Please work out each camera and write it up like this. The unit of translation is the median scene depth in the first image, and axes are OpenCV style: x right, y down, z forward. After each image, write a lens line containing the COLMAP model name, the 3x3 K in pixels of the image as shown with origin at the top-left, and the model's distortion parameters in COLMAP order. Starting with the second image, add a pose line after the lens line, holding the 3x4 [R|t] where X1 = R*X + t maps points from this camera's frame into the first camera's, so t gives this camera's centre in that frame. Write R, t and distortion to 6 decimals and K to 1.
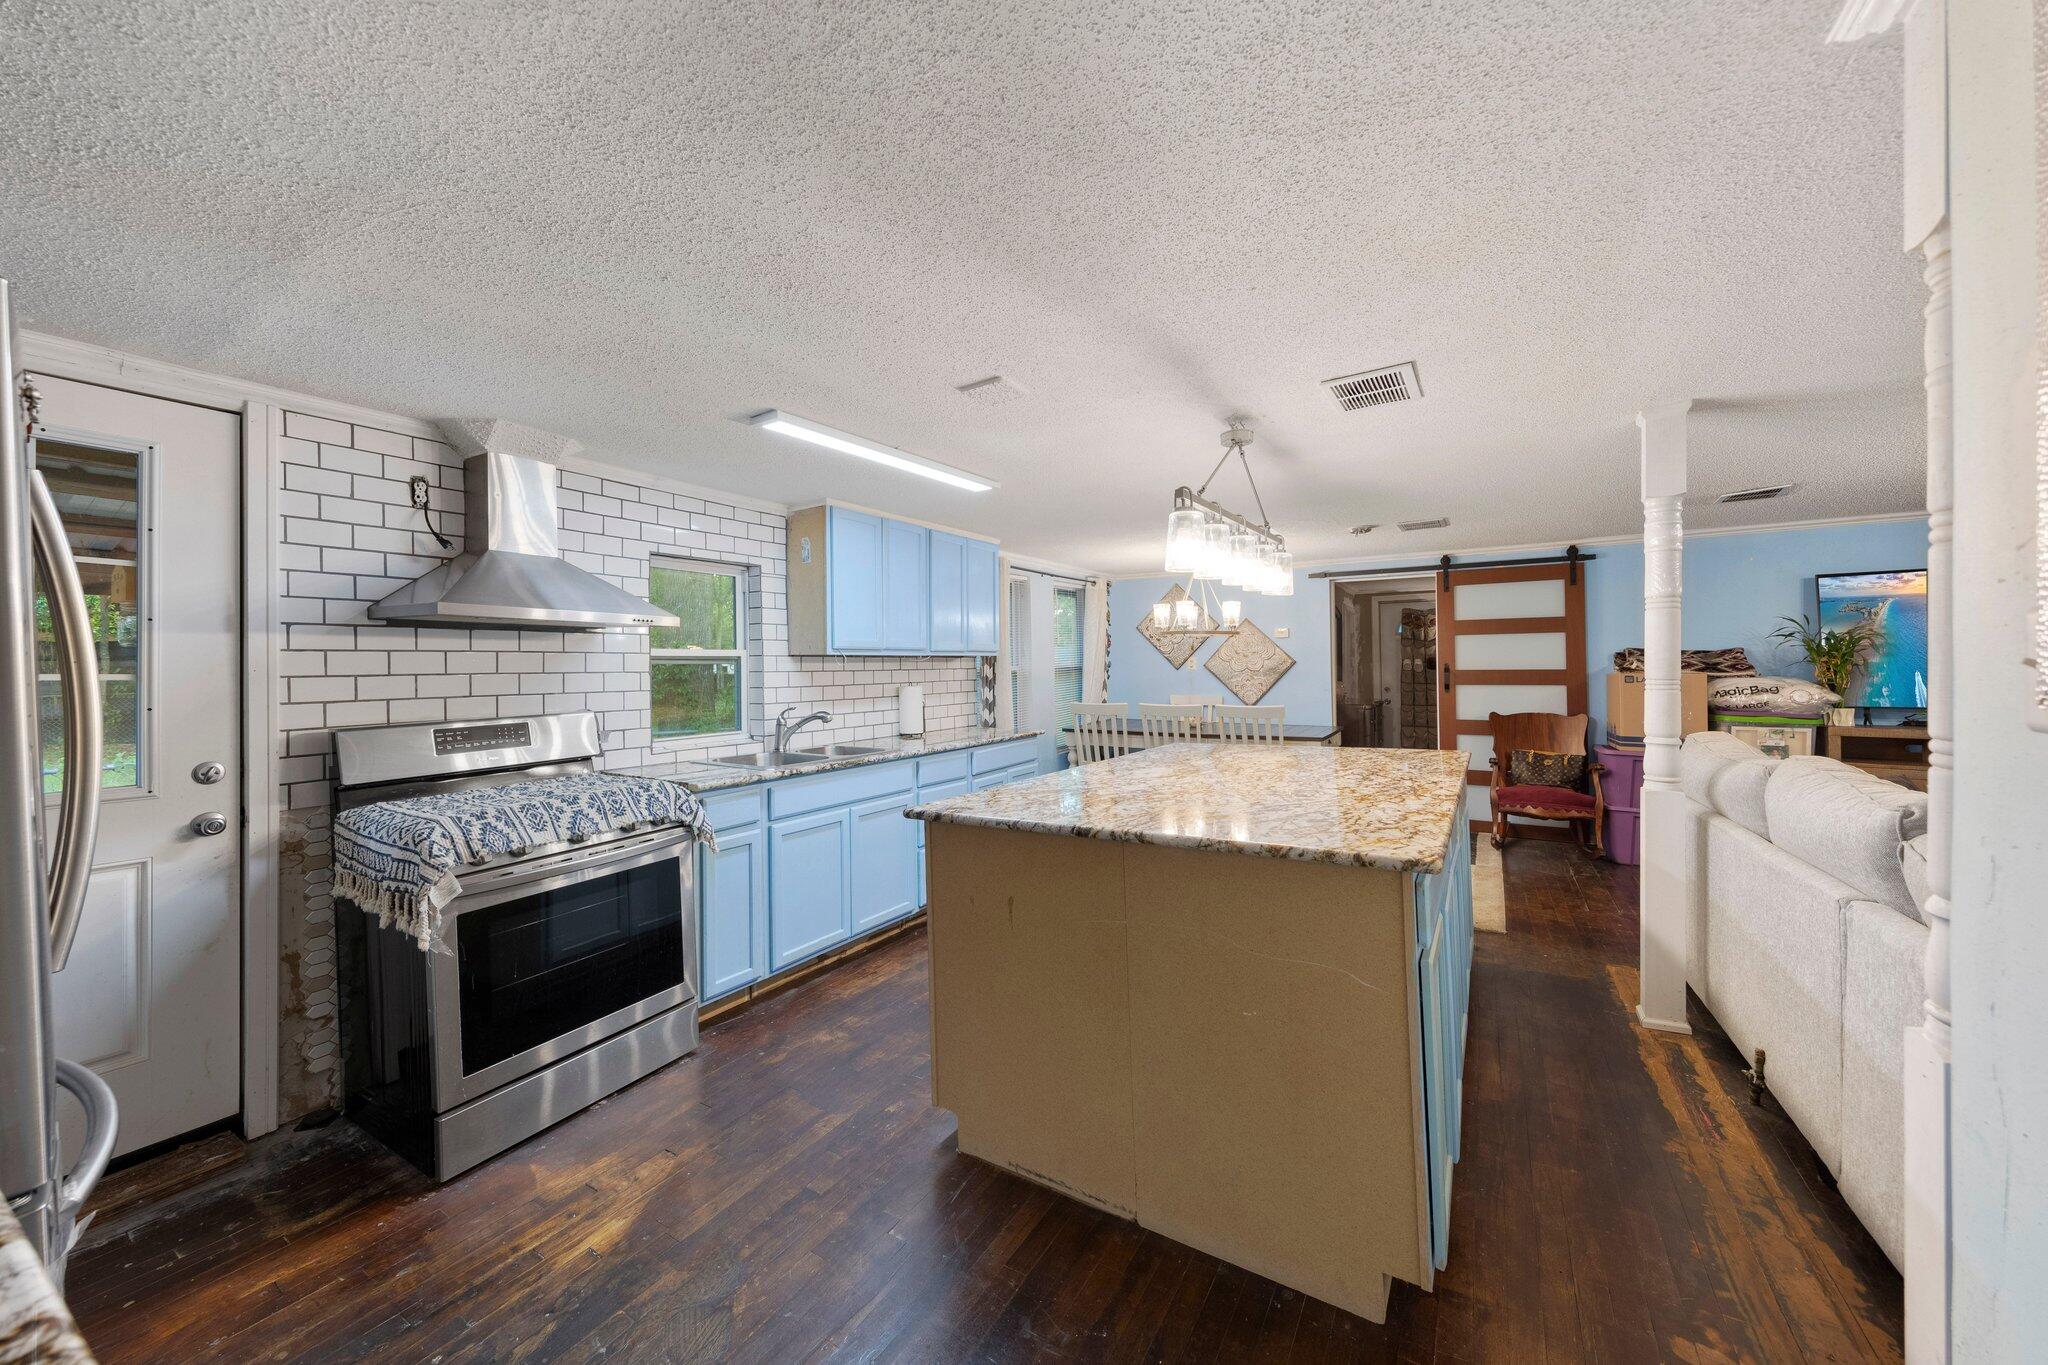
lens RADIAL K [[722.7, 0, 1016.7], [0, 722.7, 672.1], [0, 0, 1]] dist [0.000028, 0.000014]
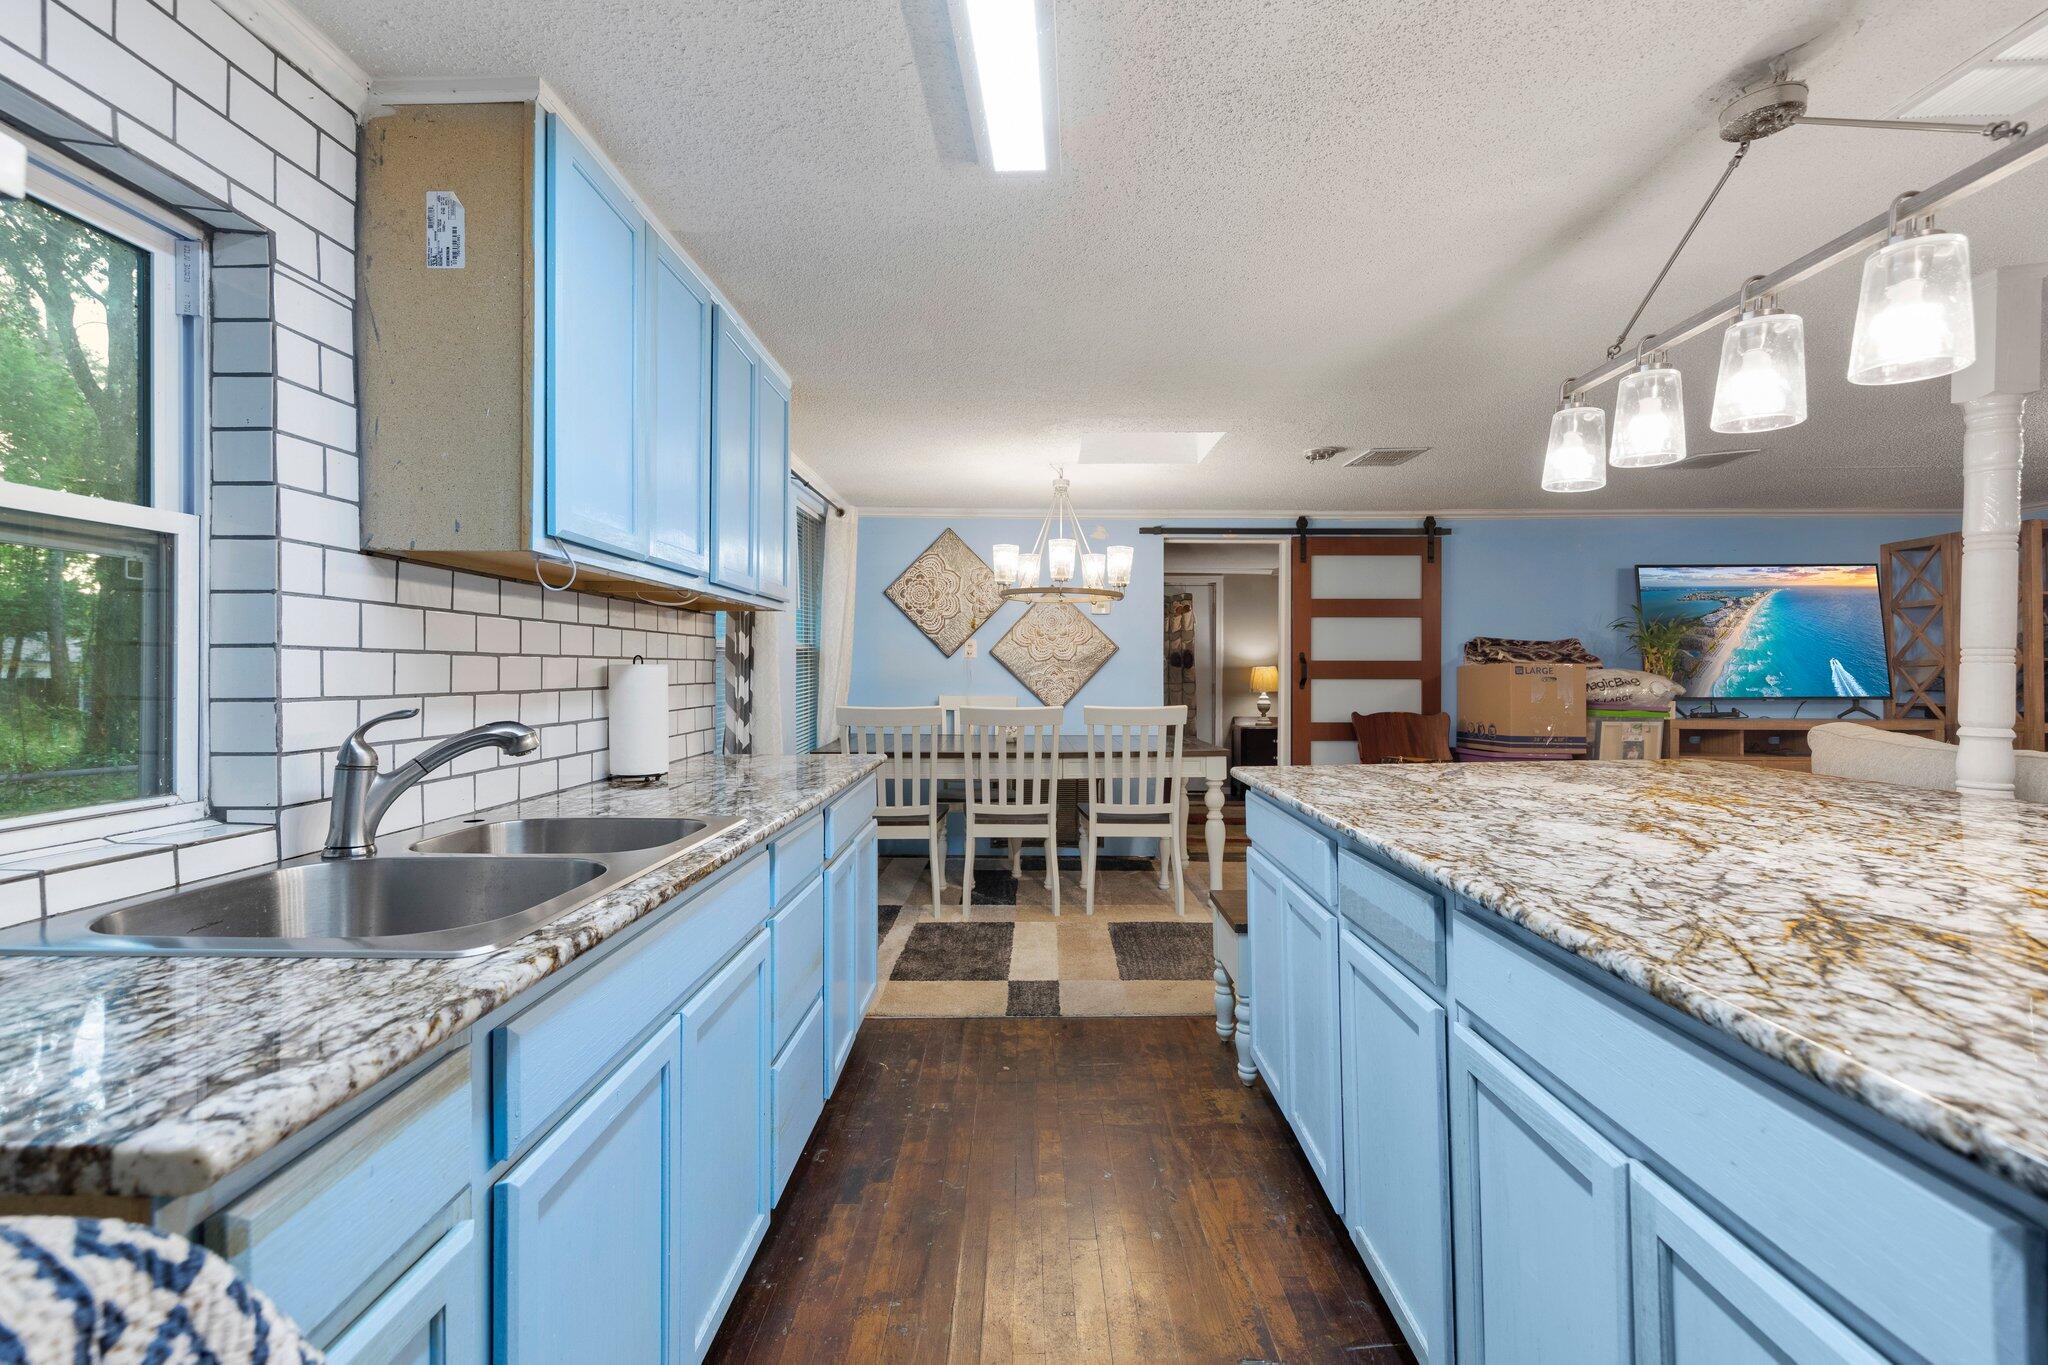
lens RADIAL K [[882.4, 0, 1021.9], [0, 882.4, 674.6], [0, 0, 1]] dist [0.004386, 0.000149]
pose [[0.846994, 0.009543, 0.531517, -0.287342], [-0.006410, 0.999950, -0.007739, 0.034857], [-0.531564, 0.003148, 0.847012, 0.532473]]
